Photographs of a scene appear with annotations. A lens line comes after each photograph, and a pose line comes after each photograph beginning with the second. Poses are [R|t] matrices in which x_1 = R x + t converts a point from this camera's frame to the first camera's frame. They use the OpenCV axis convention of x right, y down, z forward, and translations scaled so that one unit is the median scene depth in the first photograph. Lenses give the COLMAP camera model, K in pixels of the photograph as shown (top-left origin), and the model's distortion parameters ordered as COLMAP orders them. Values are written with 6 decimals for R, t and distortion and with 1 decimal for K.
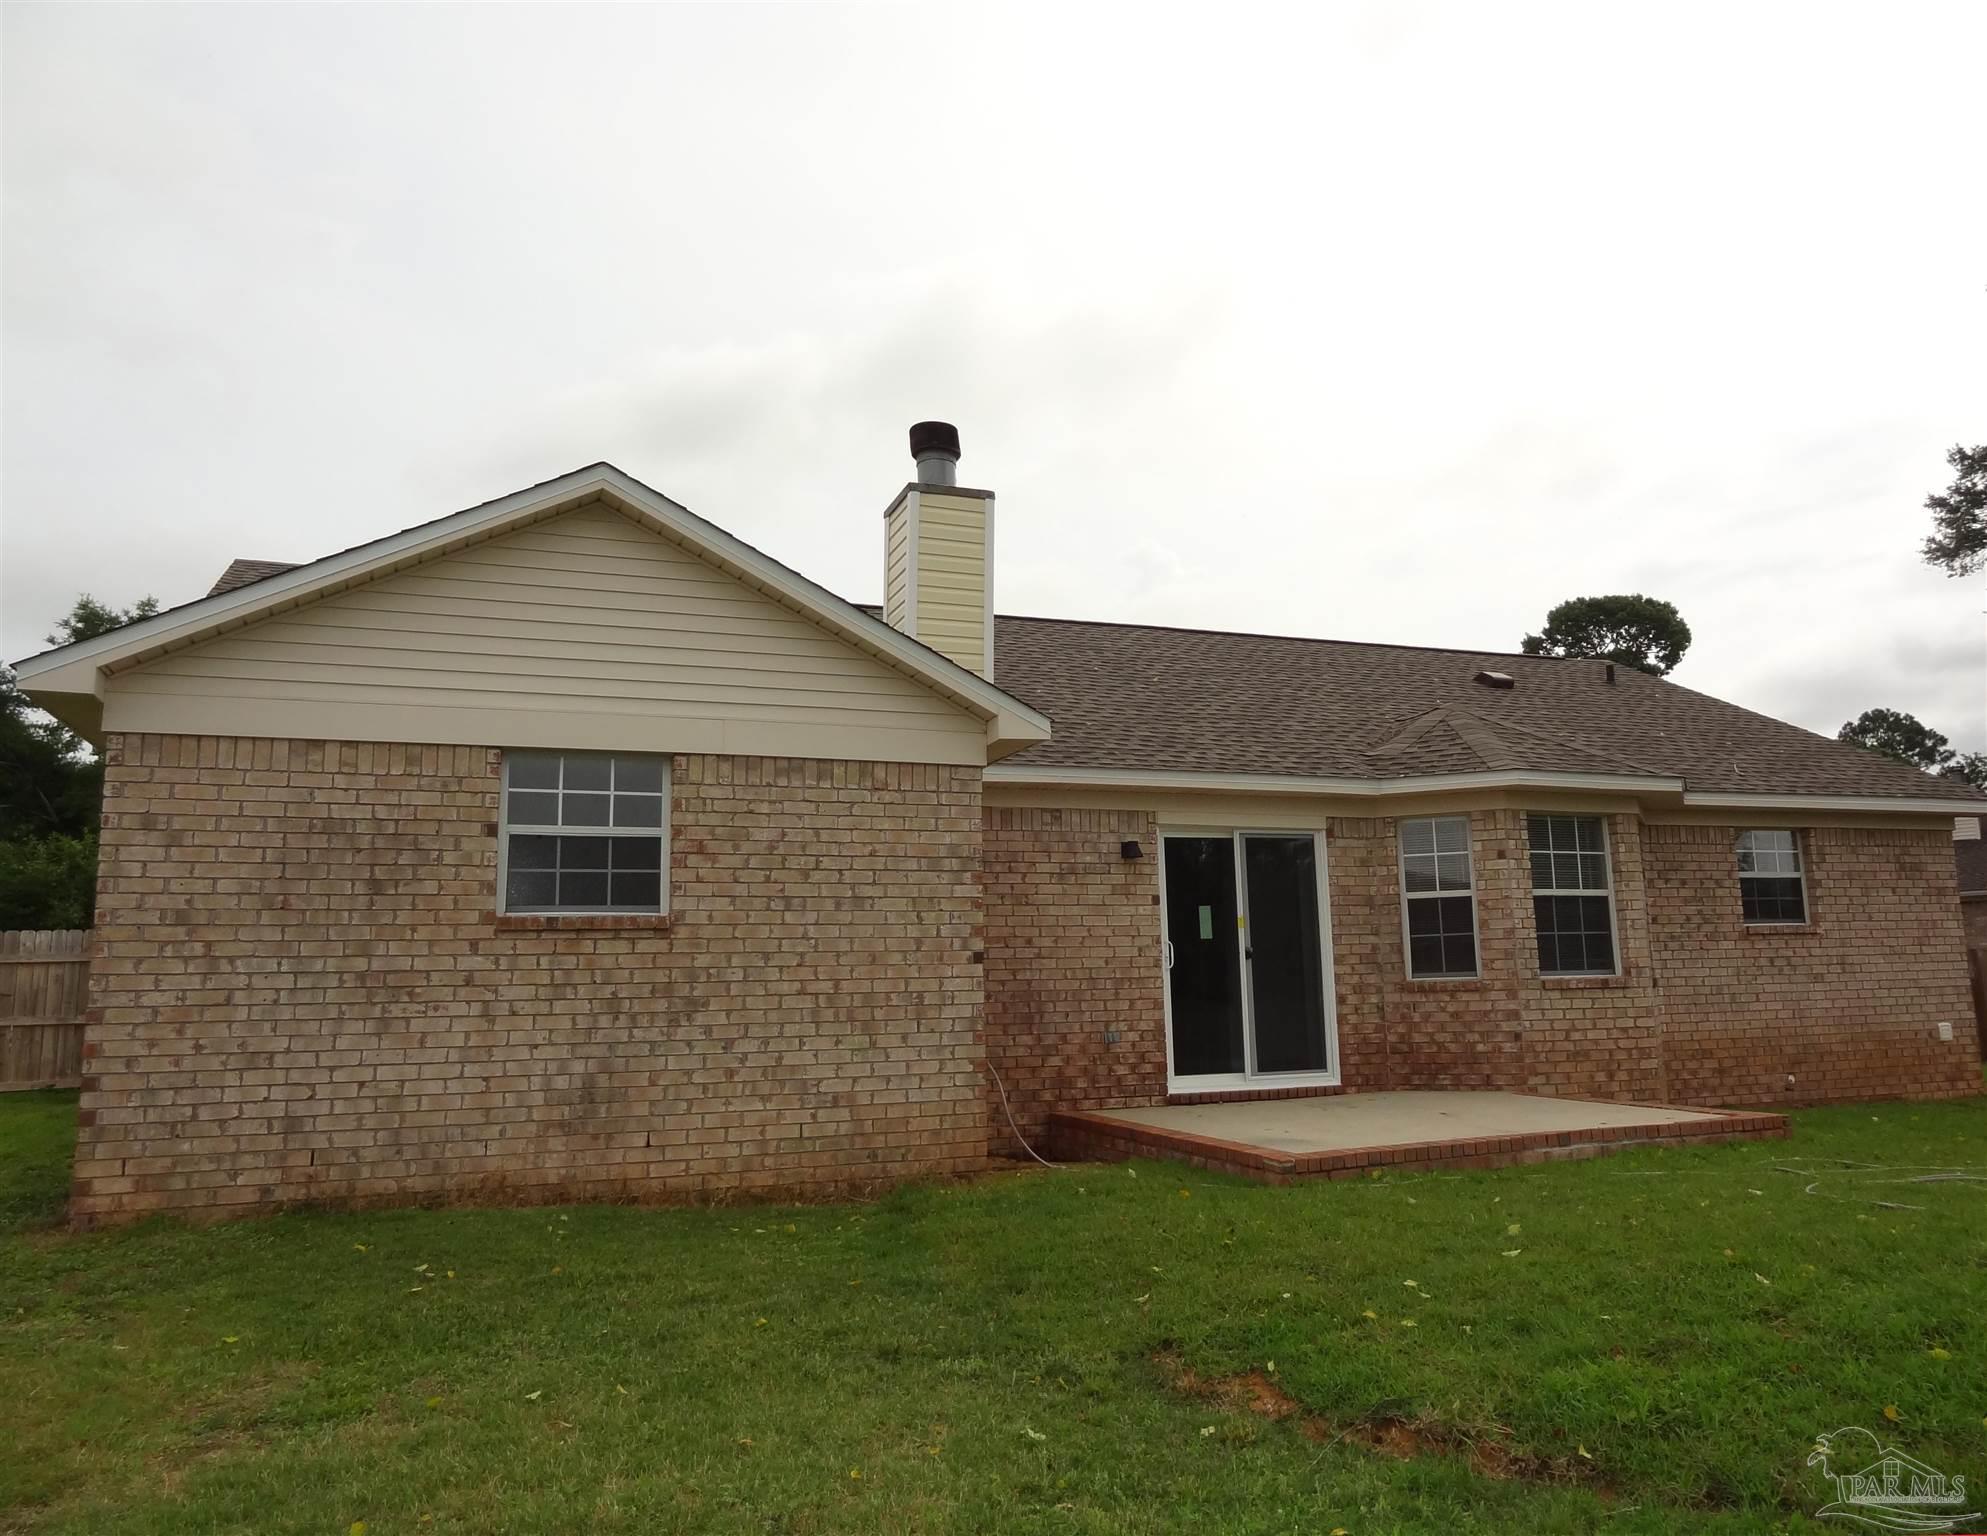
lens RADIAL K [[1475.6, 0, 982.0], [0, 1475.6, 755.8], [0, 0, 1]] dist [-0.001346, -0.001511]
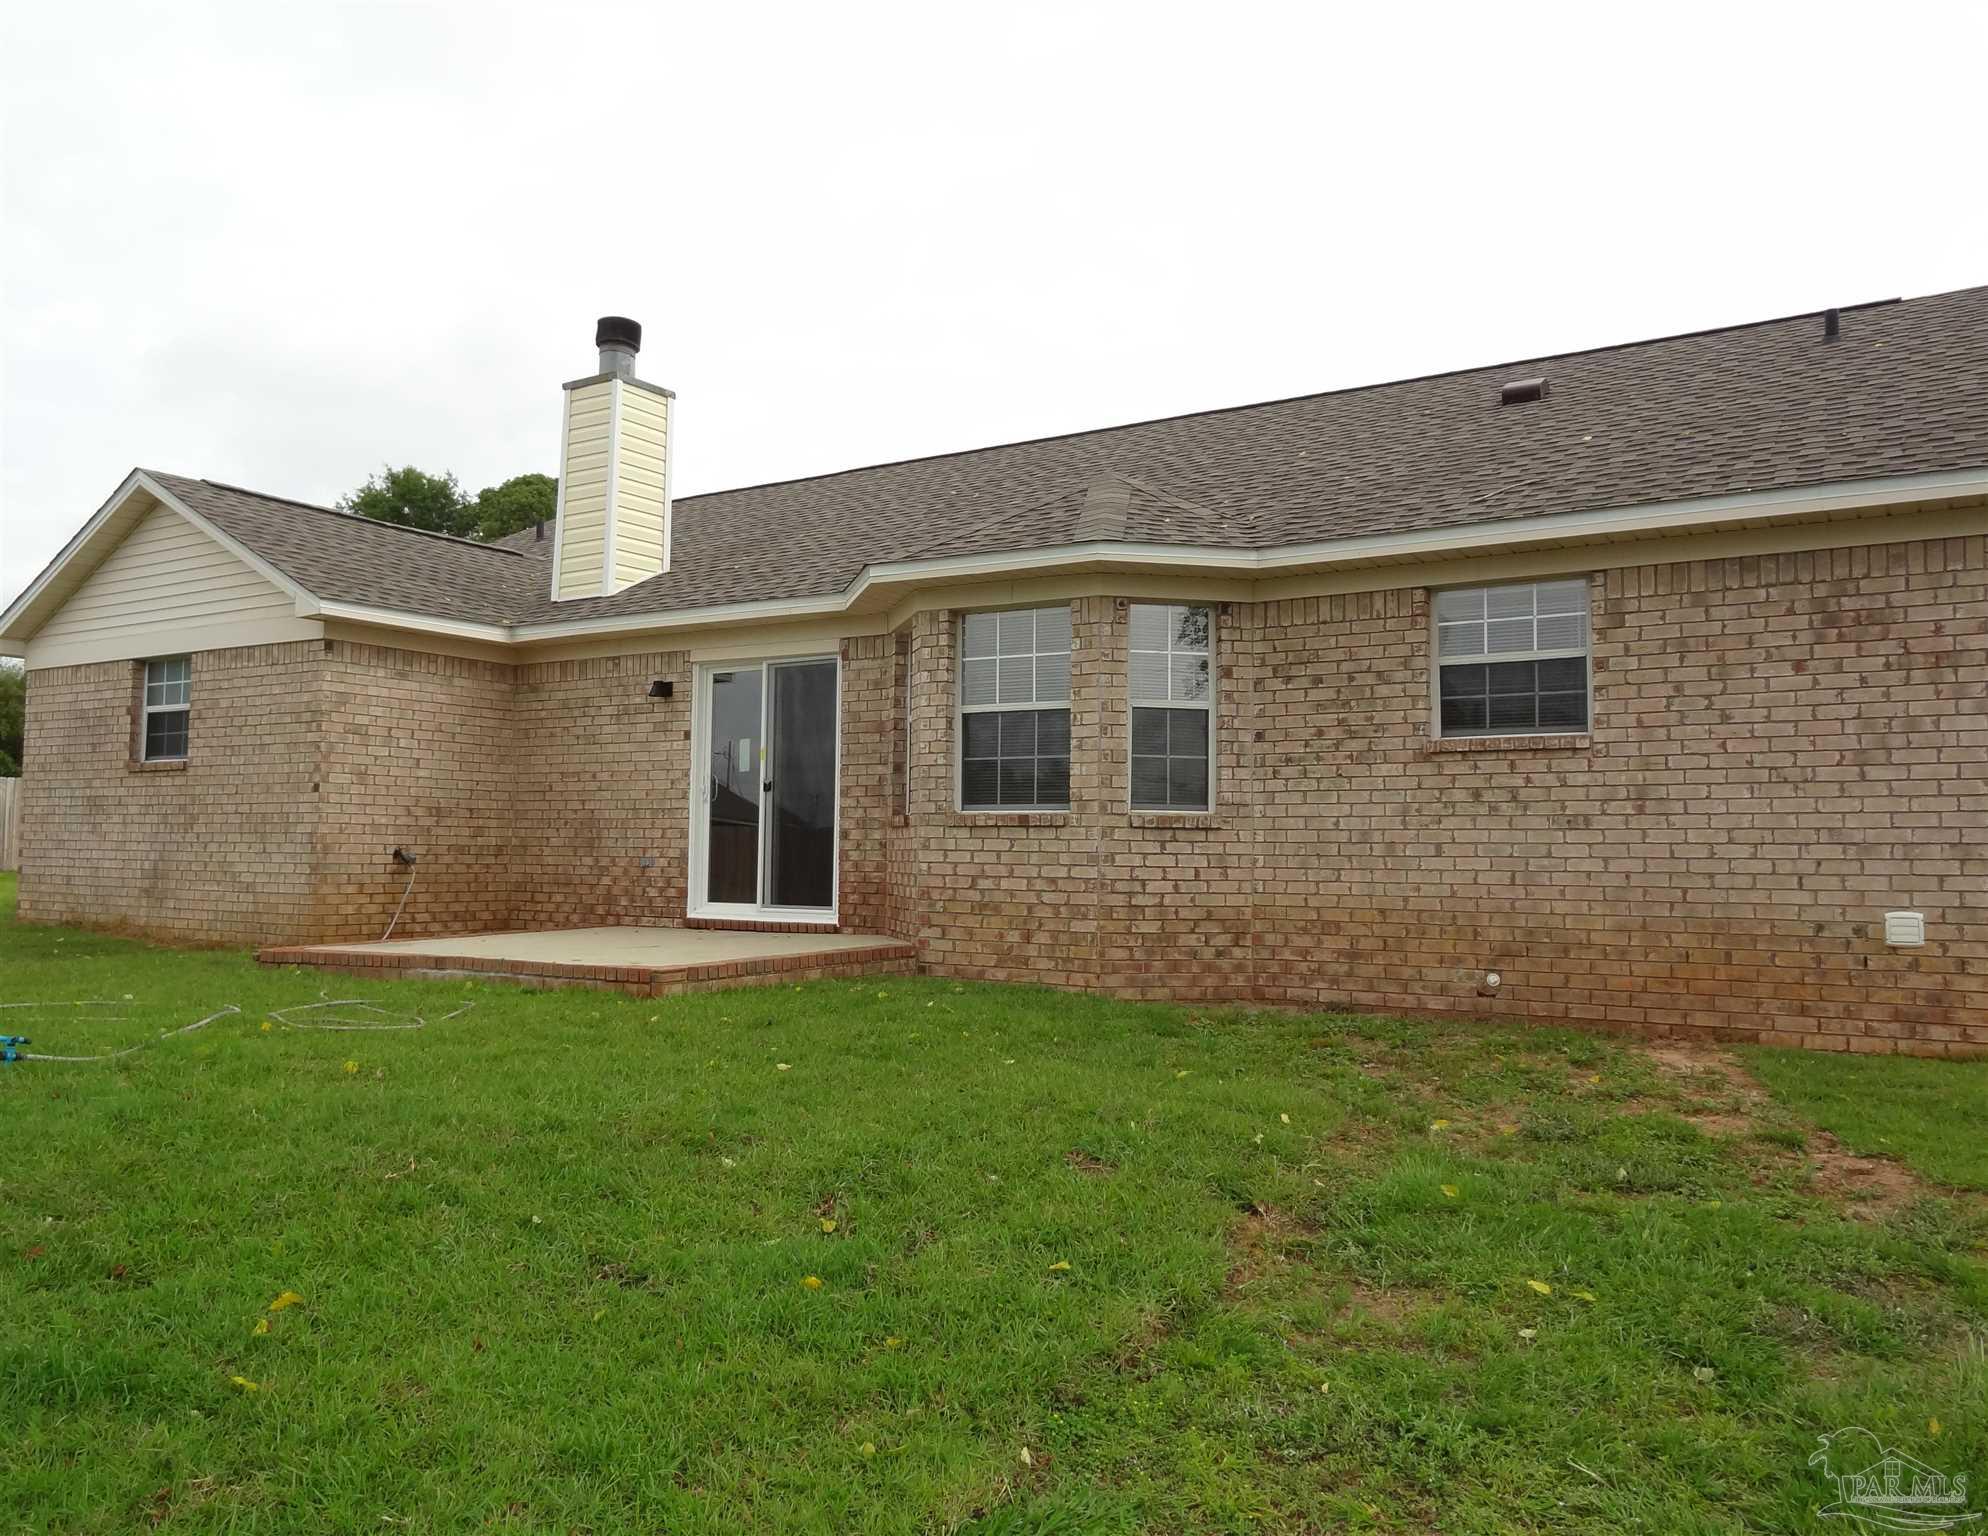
lens RADIAL K [[1476.3, 0, 985.1], [0, 1476.3, 783.6], [0, 0, 1]] dist [-0.001346, -0.001511]
pose [[0.600555, -0.007965, -0.799544, 1.038317], [0.103886, 0.992252, 0.068146, 0.079198], [0.792806, -0.123987, 0.596729, 0.518179]]
